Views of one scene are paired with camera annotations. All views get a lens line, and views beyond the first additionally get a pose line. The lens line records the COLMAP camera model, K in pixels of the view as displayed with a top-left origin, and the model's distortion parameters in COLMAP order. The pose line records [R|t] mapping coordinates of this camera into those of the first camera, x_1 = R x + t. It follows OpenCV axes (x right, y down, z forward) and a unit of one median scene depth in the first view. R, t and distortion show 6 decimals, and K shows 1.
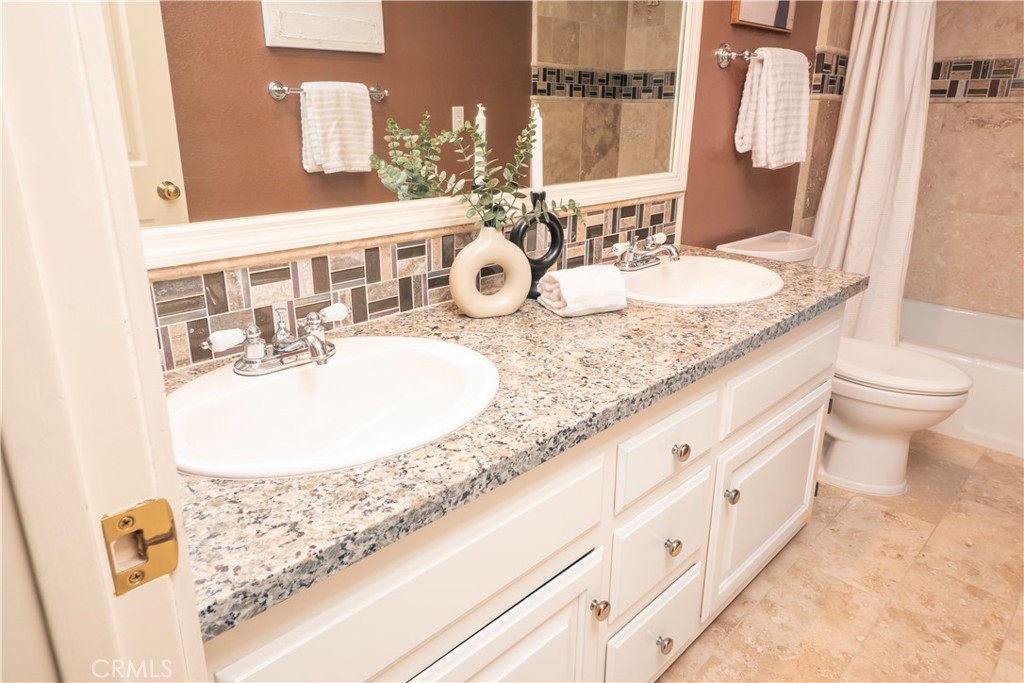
lens RADIAL K [[678.0, 0, 513.1], [0, 678.0, 324.7], [0, 0, 1]] dist [0.001102, 0.000743]
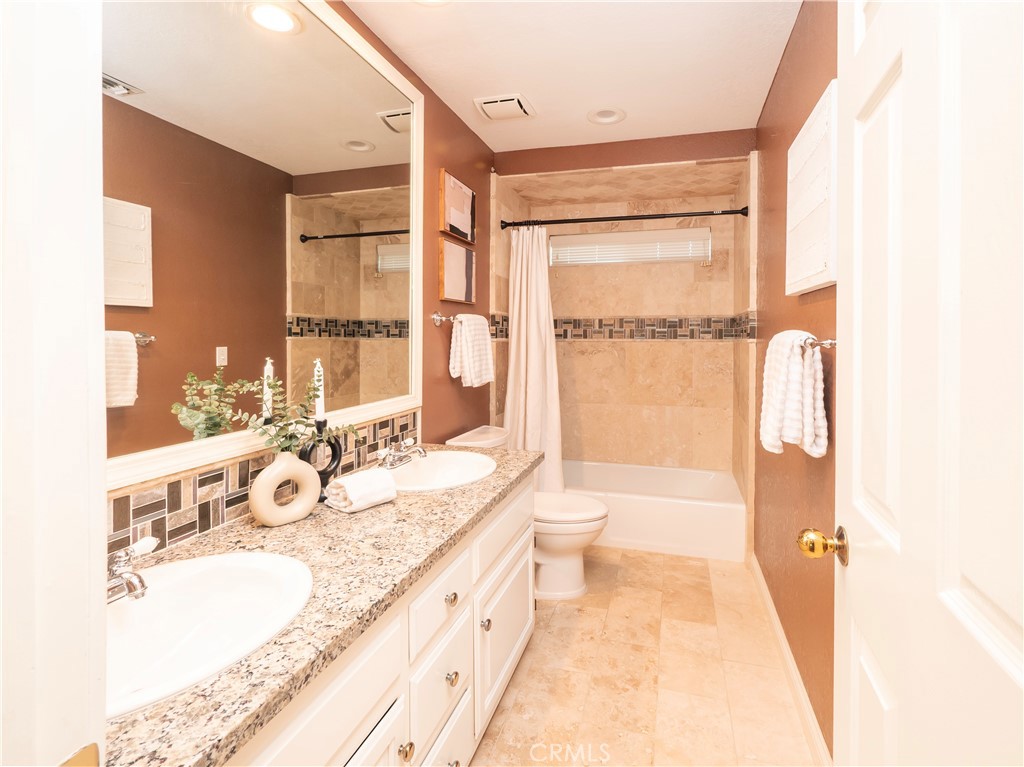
lens RADIAL K [[588.2, 0, 514.6], [0, 588.2, 311.6], [0, 0, 1]] dist [-0.001877, -0.000053]
pose [[0.879850, -0.023224, 0.474684, -0.172318], [0.159528, 0.955286, -0.248956, -0.048837], [-0.447677, 0.294769, 0.844214, -0.220048]]
